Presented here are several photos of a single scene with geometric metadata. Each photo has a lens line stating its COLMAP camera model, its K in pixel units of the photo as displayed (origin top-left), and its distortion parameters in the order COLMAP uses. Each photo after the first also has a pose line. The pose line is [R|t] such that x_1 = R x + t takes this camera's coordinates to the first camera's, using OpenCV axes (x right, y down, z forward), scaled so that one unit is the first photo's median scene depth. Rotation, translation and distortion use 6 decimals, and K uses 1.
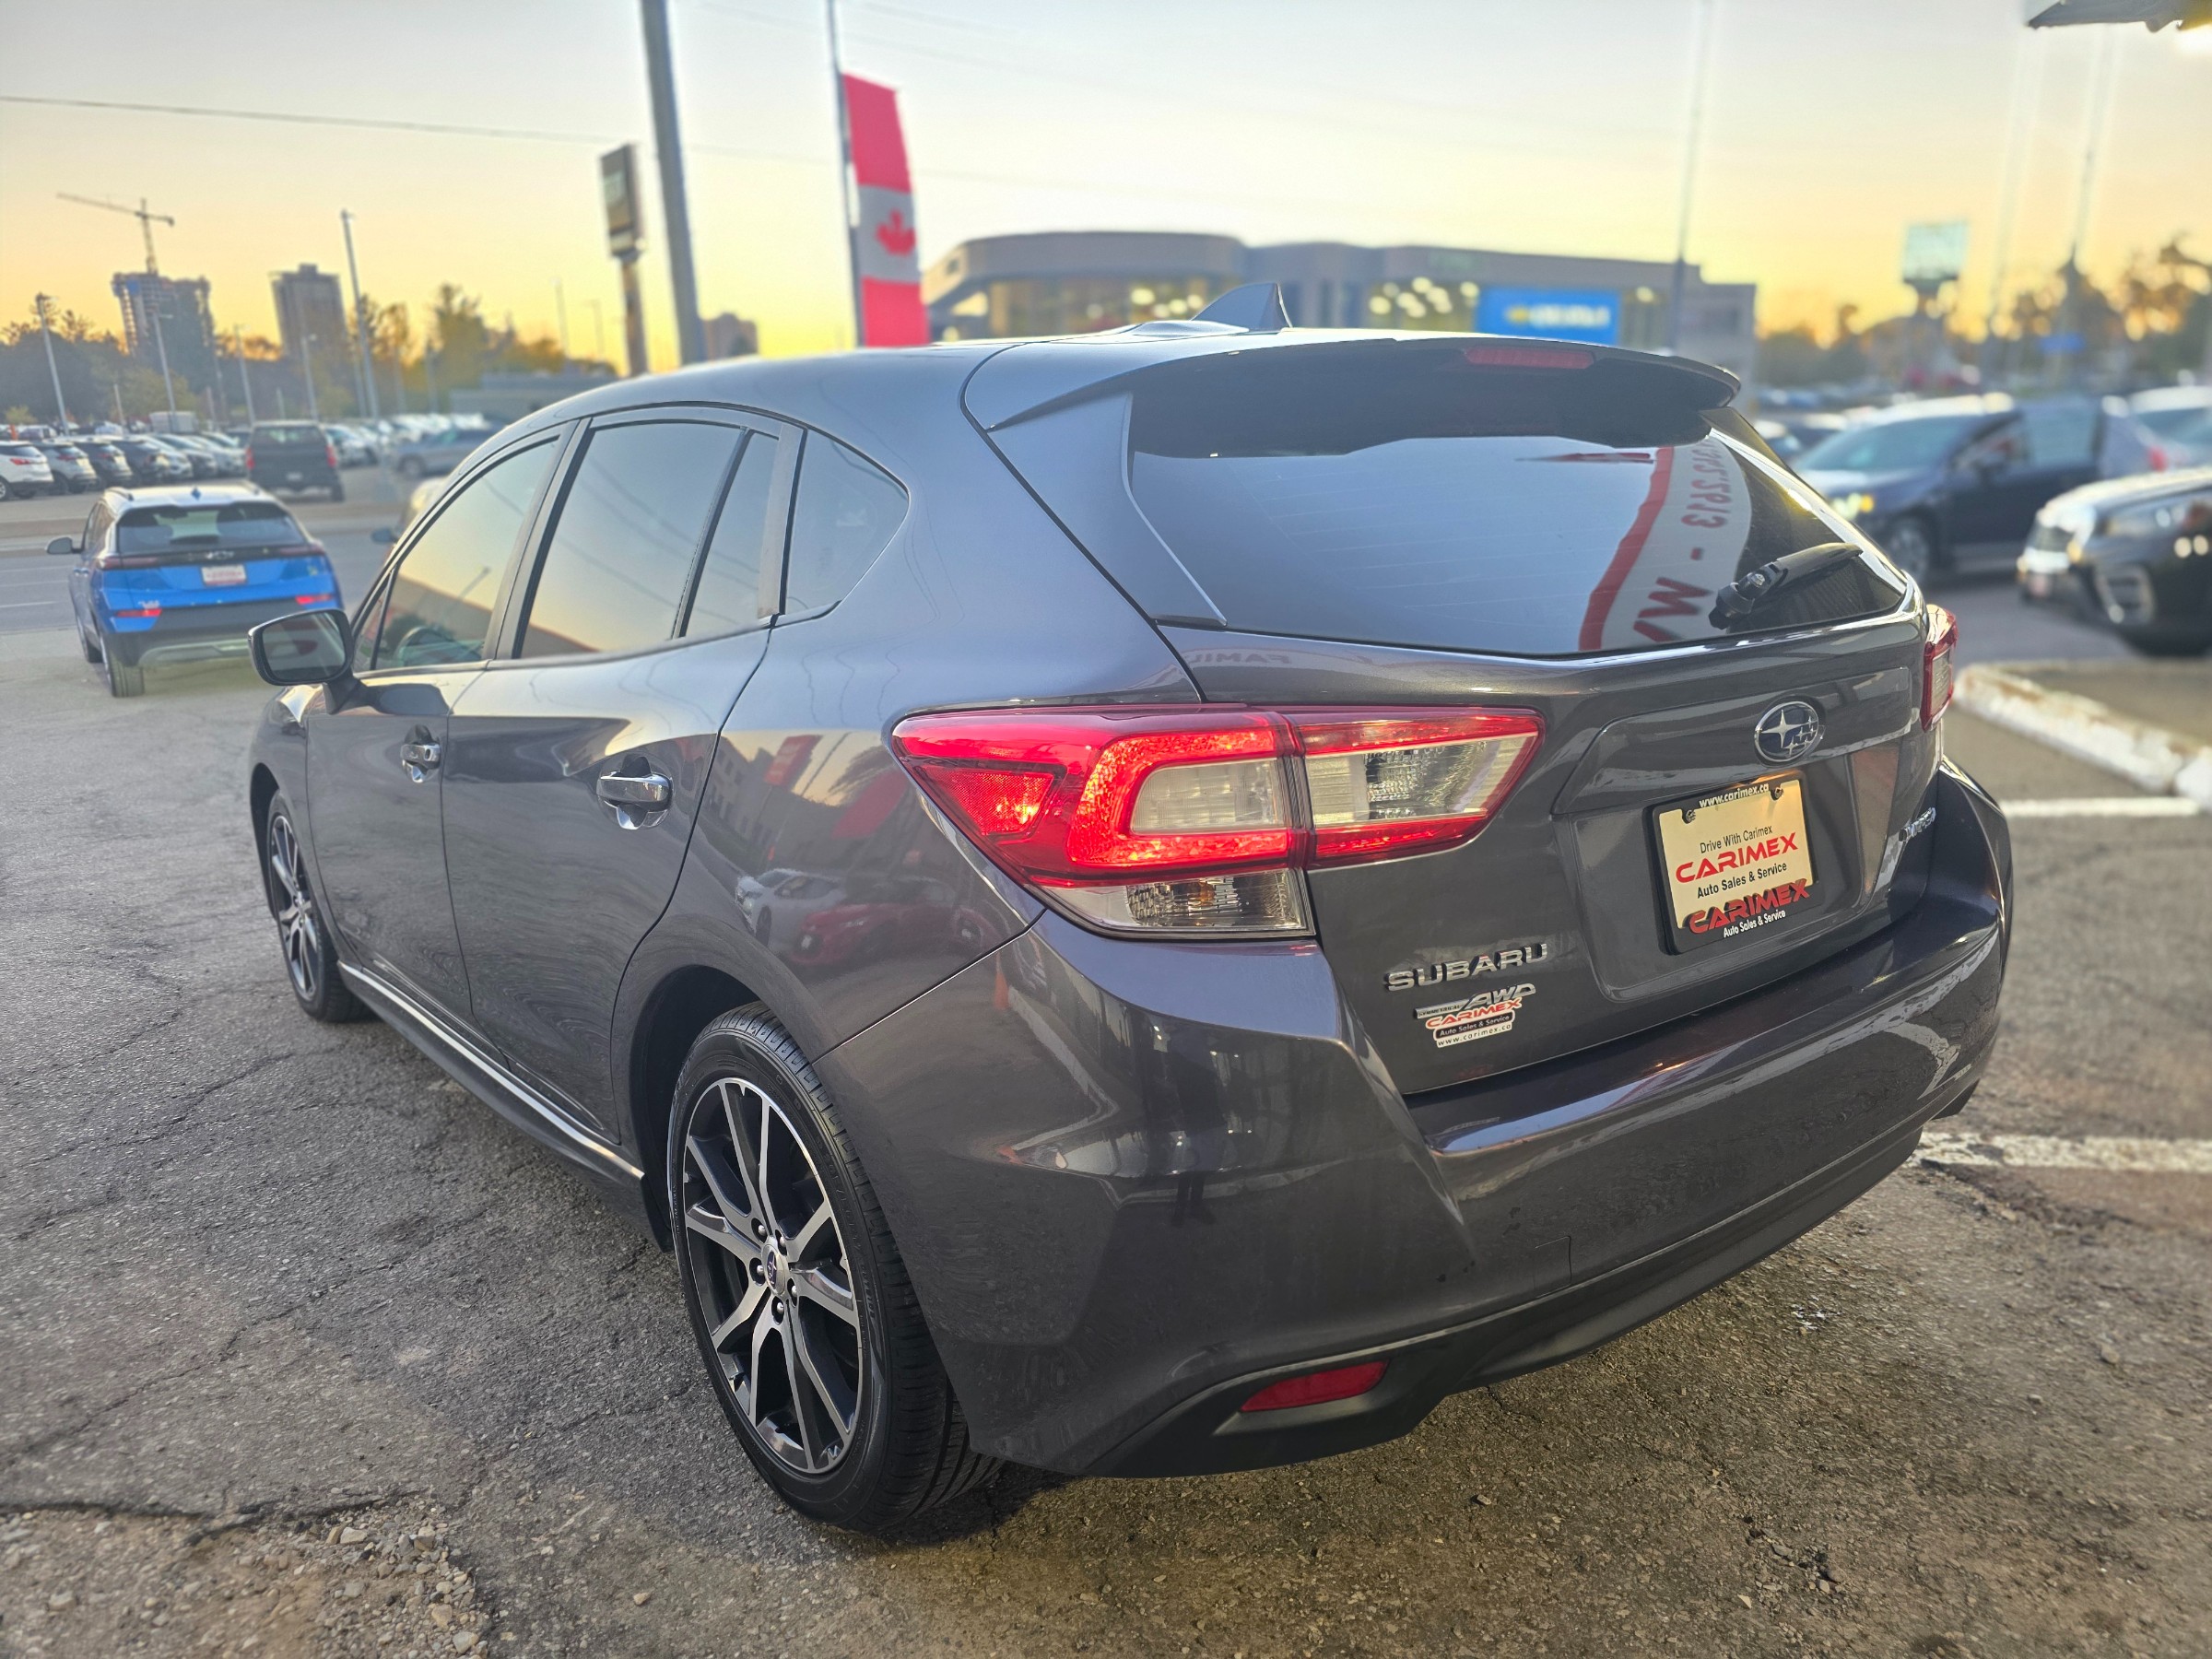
lens RADIAL K [[1500.1, 0, 1112.1], [0, 1500.1, 840.4], [0, 0, 1]] dist [0.080090, -0.076482]
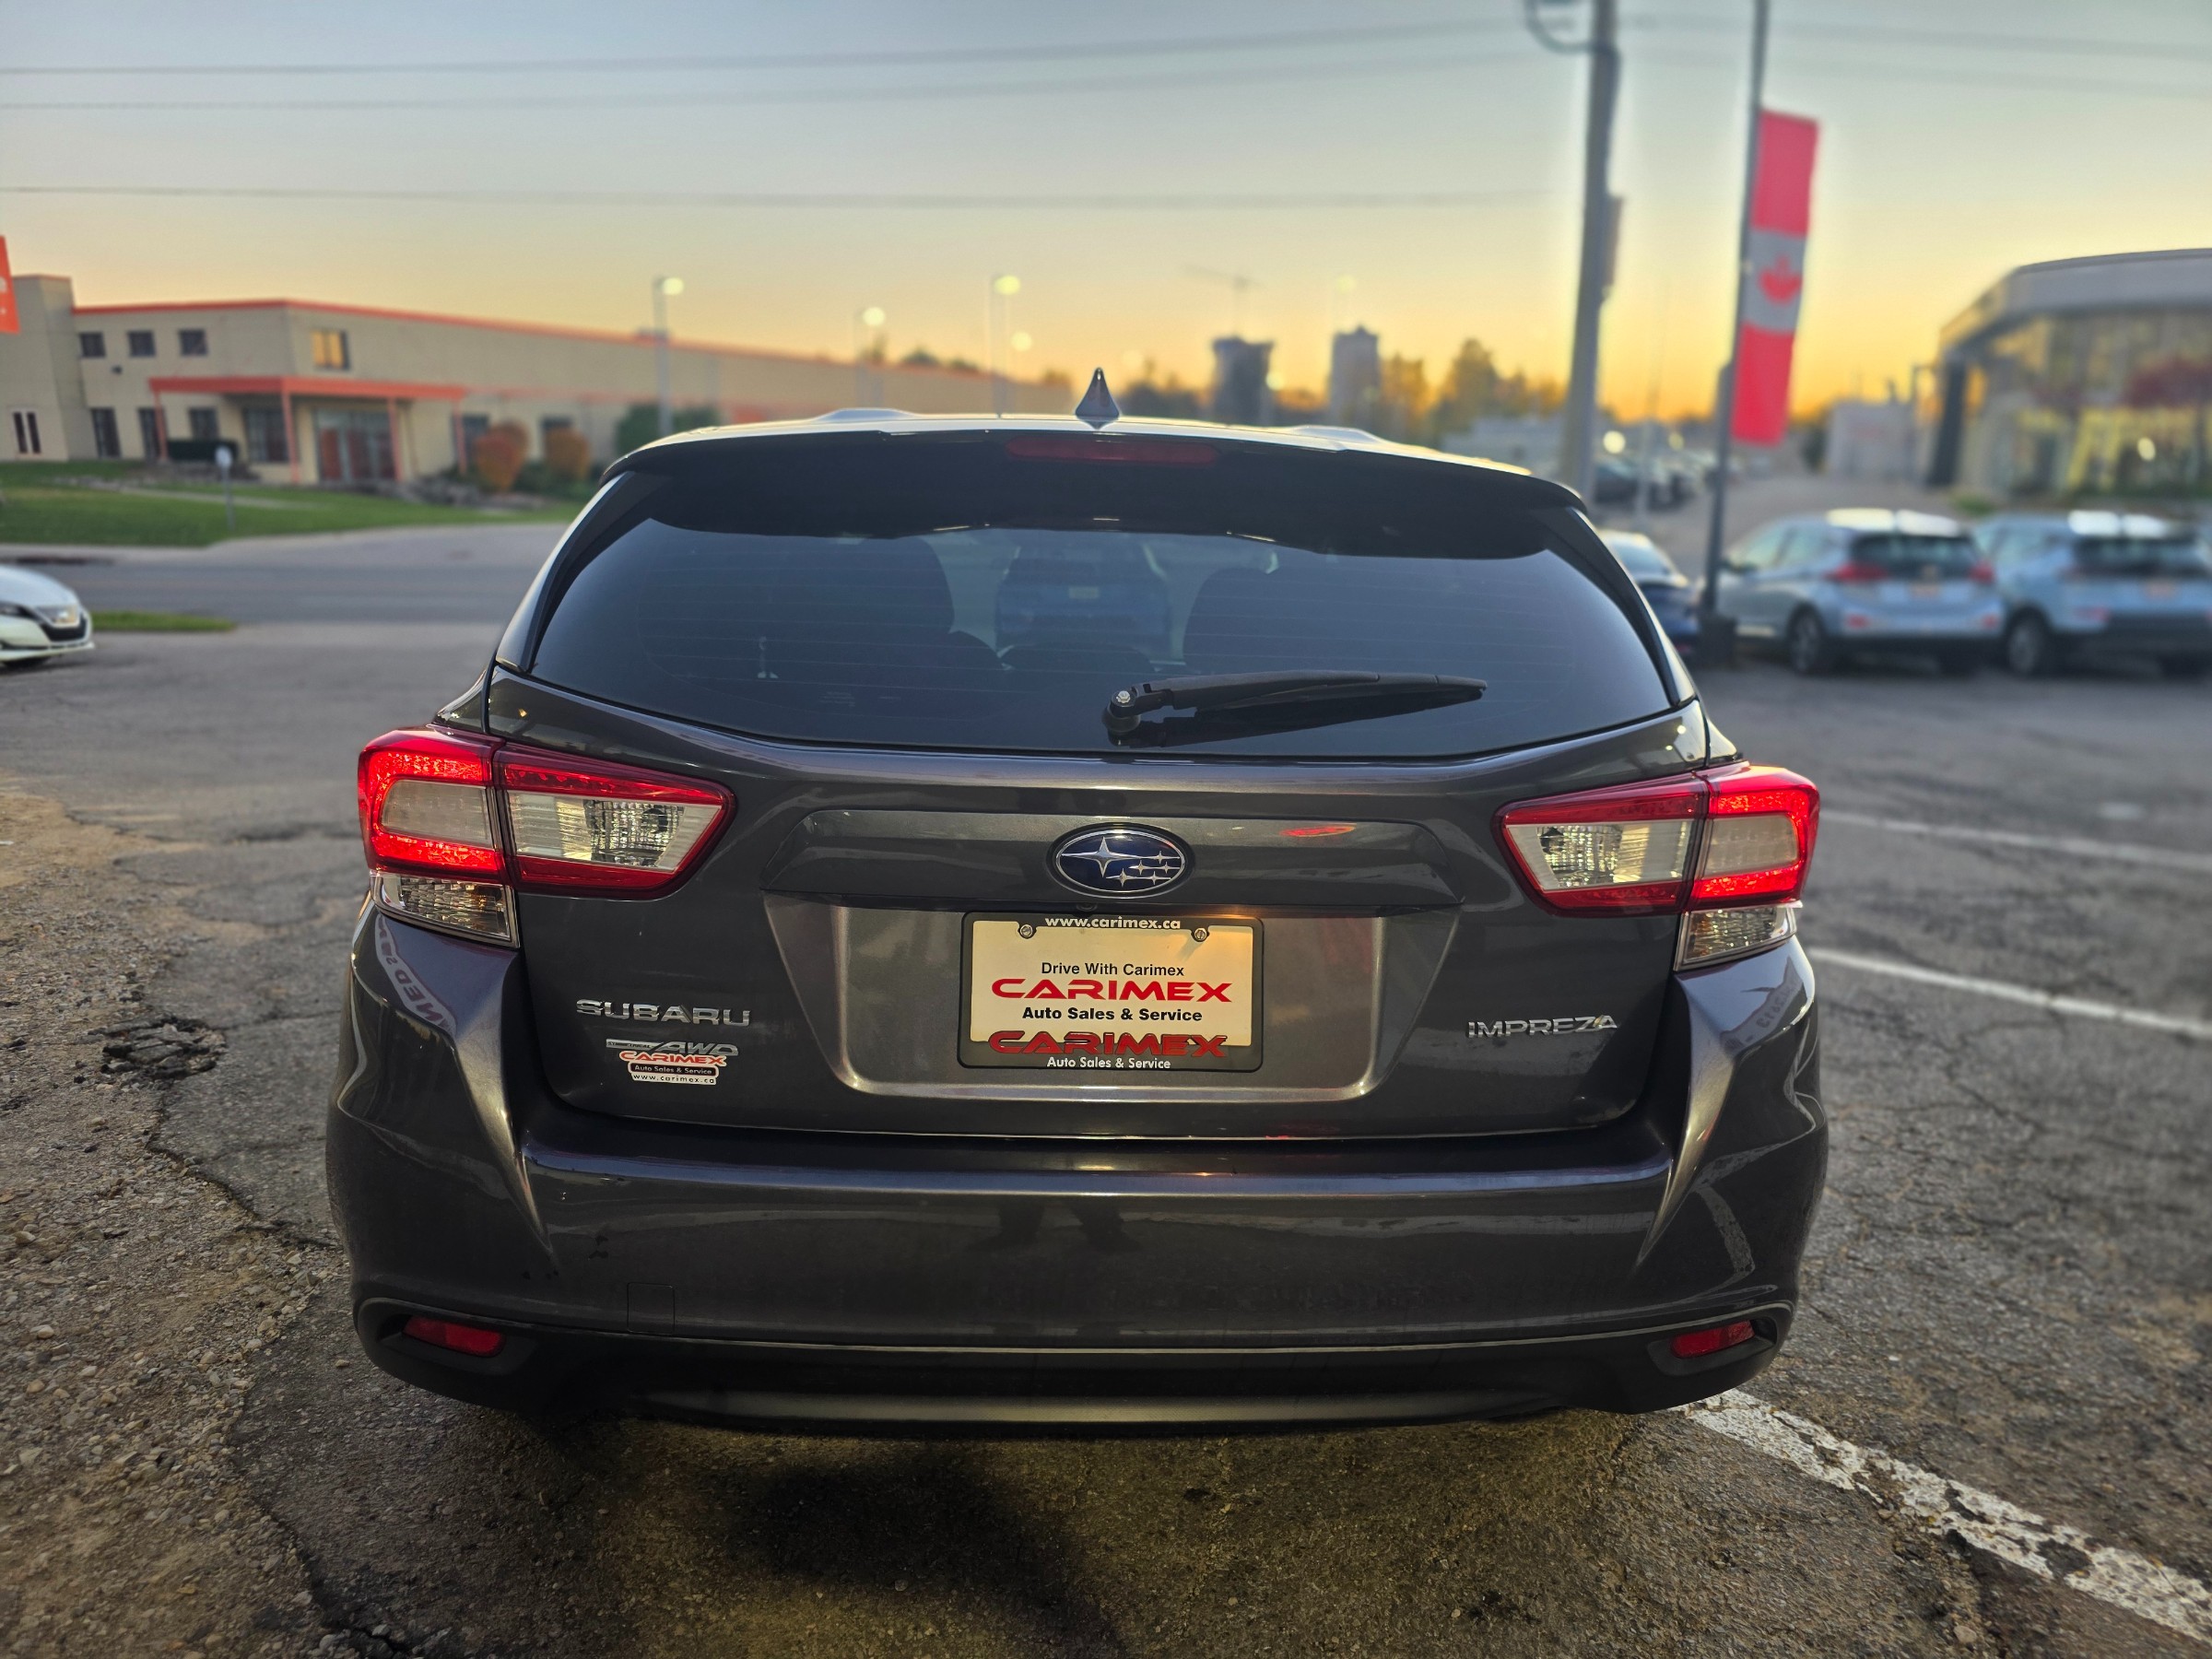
lens RADIAL K [[1500.1, 0, 1112.1], [0, 1500.1, 840.4], [0, 0, 1]] dist [0.080090, -0.076482]
pose [[0.813668, 0.162292, -0.558216, 0.932254], [-0.178214, 0.983643, 0.026208, -0.105184], [0.553339, 0.078157, 0.829282, 0.240596]]
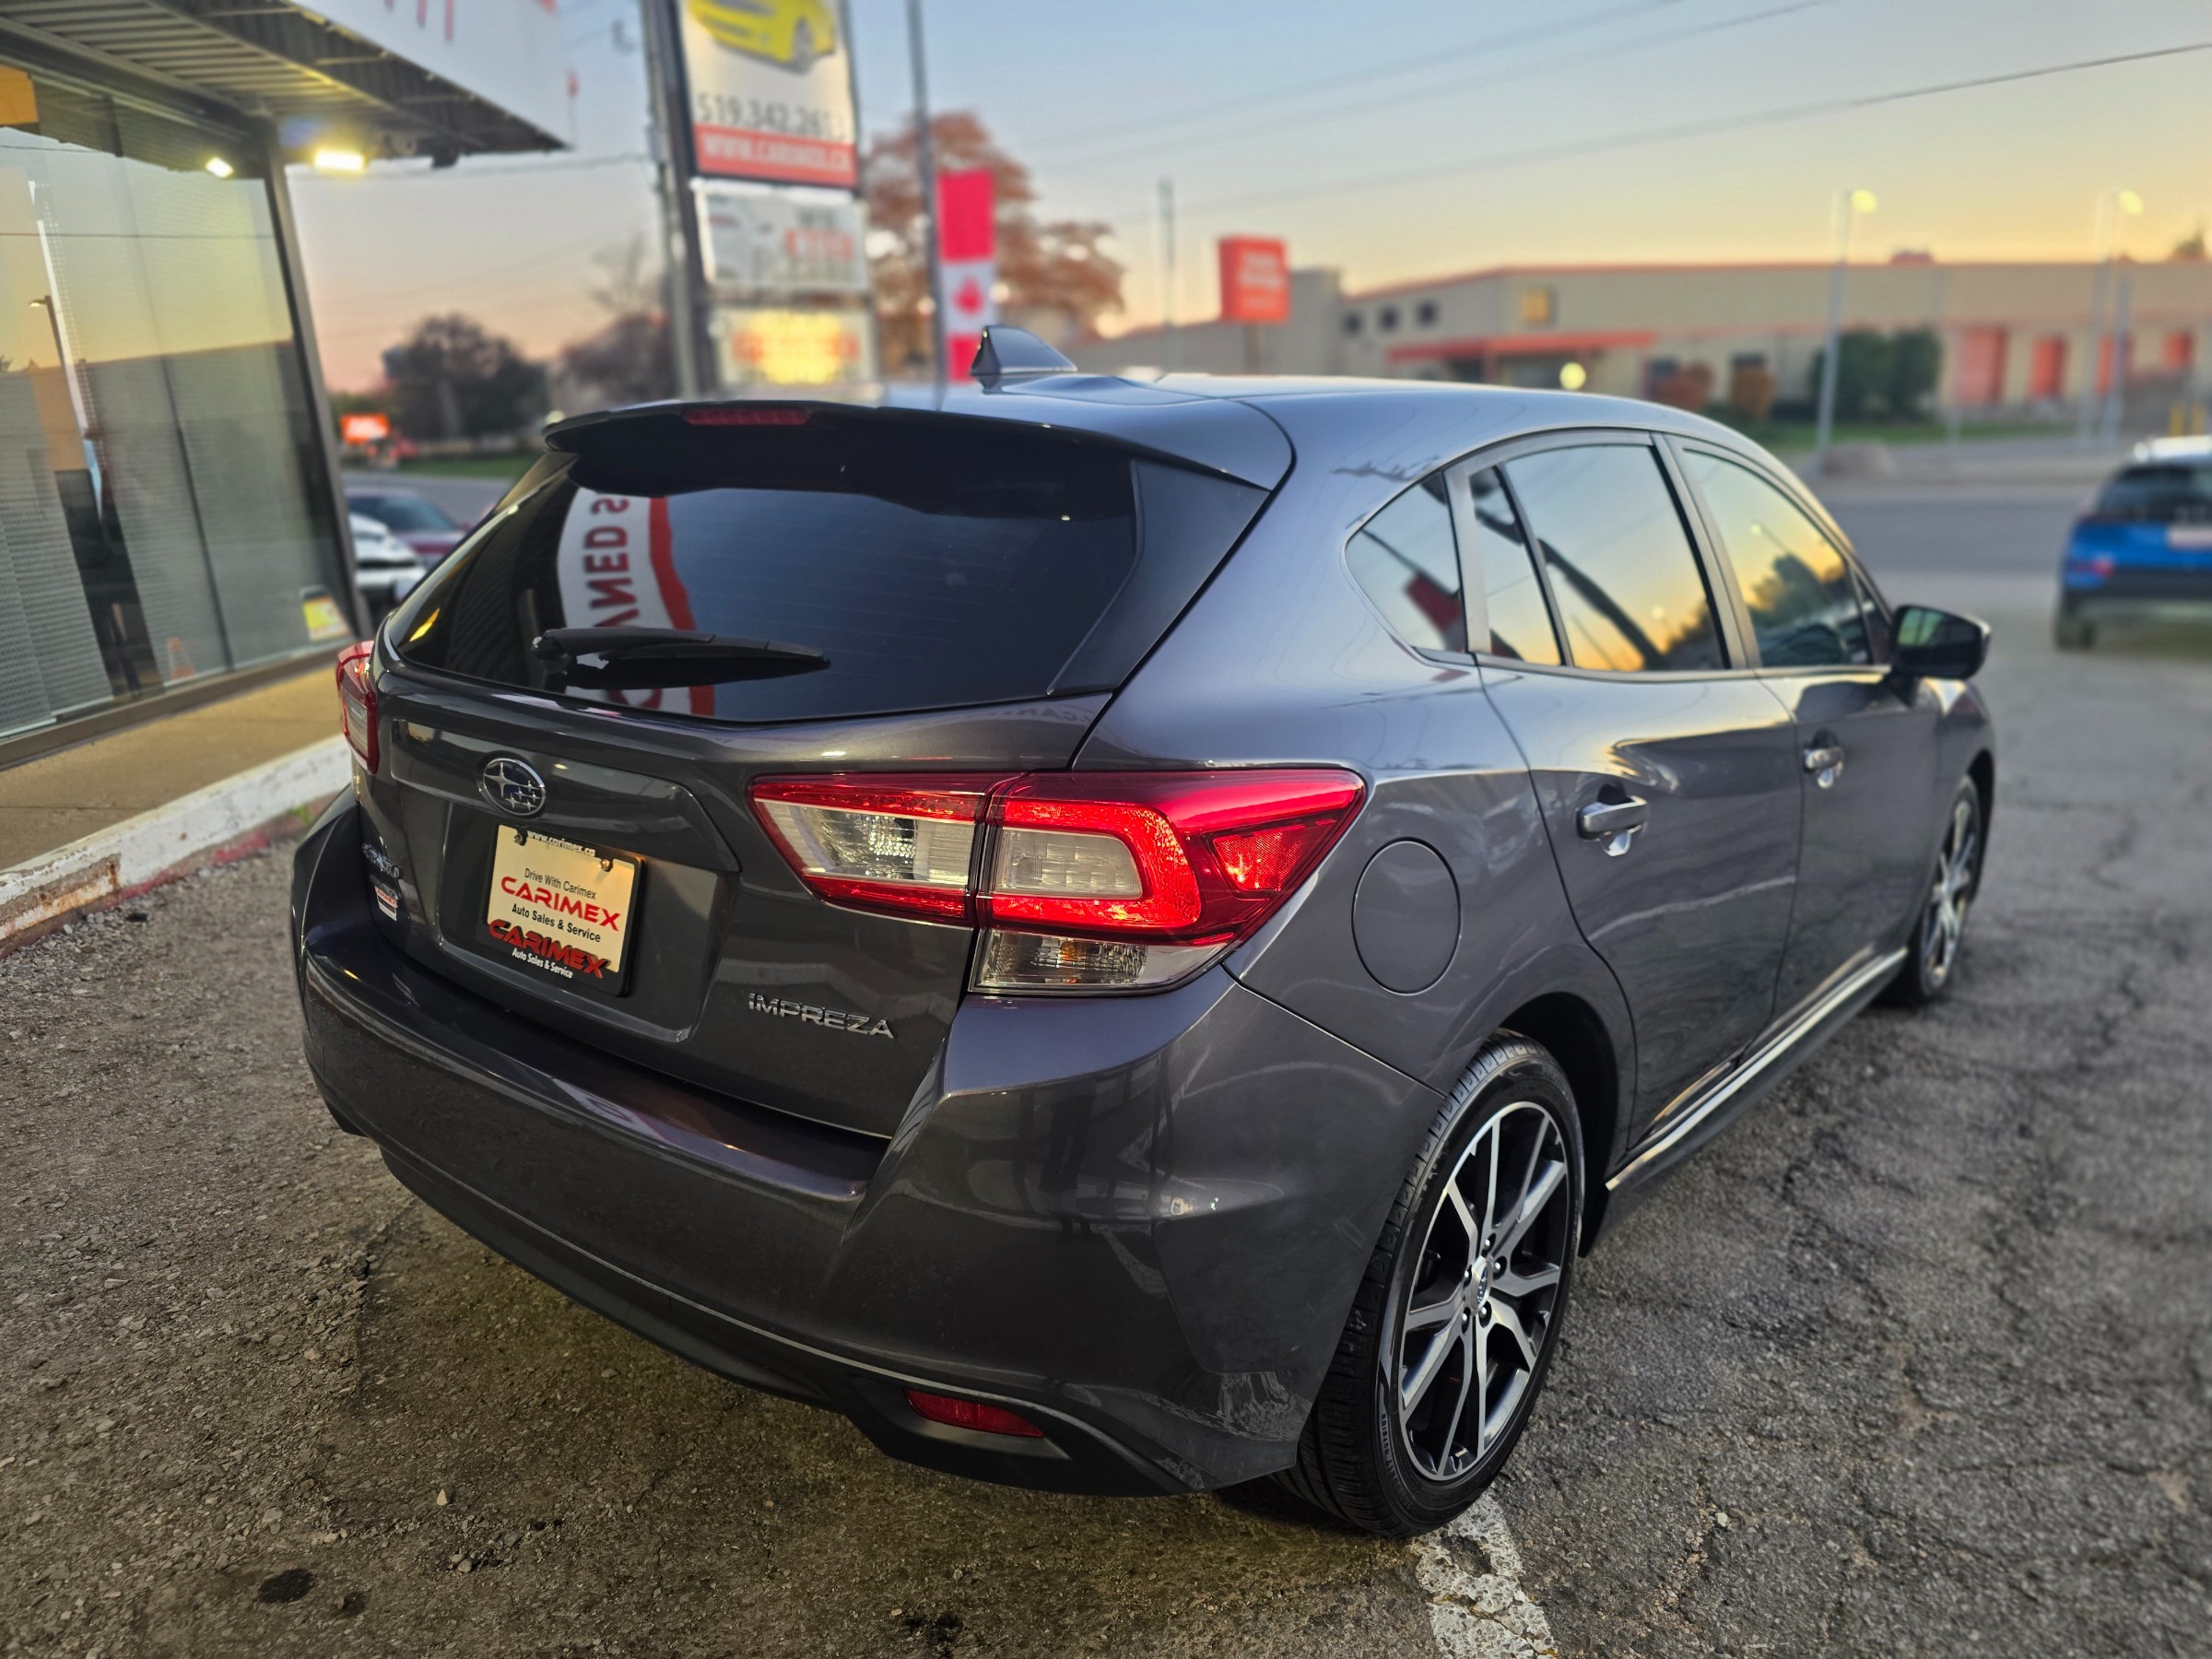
lens RADIAL K [[1500.1, 0, 1112.1], [0, 1500.1, 840.4], [0, 0, 1]] dist [0.080090, -0.076482]
pose [[0.215239, 0.266628, -0.939458, 1.513454], [-0.232177, 0.948394, 0.215971, -0.355564], [0.948560, 0.171636, 0.266036, 1.105897]]
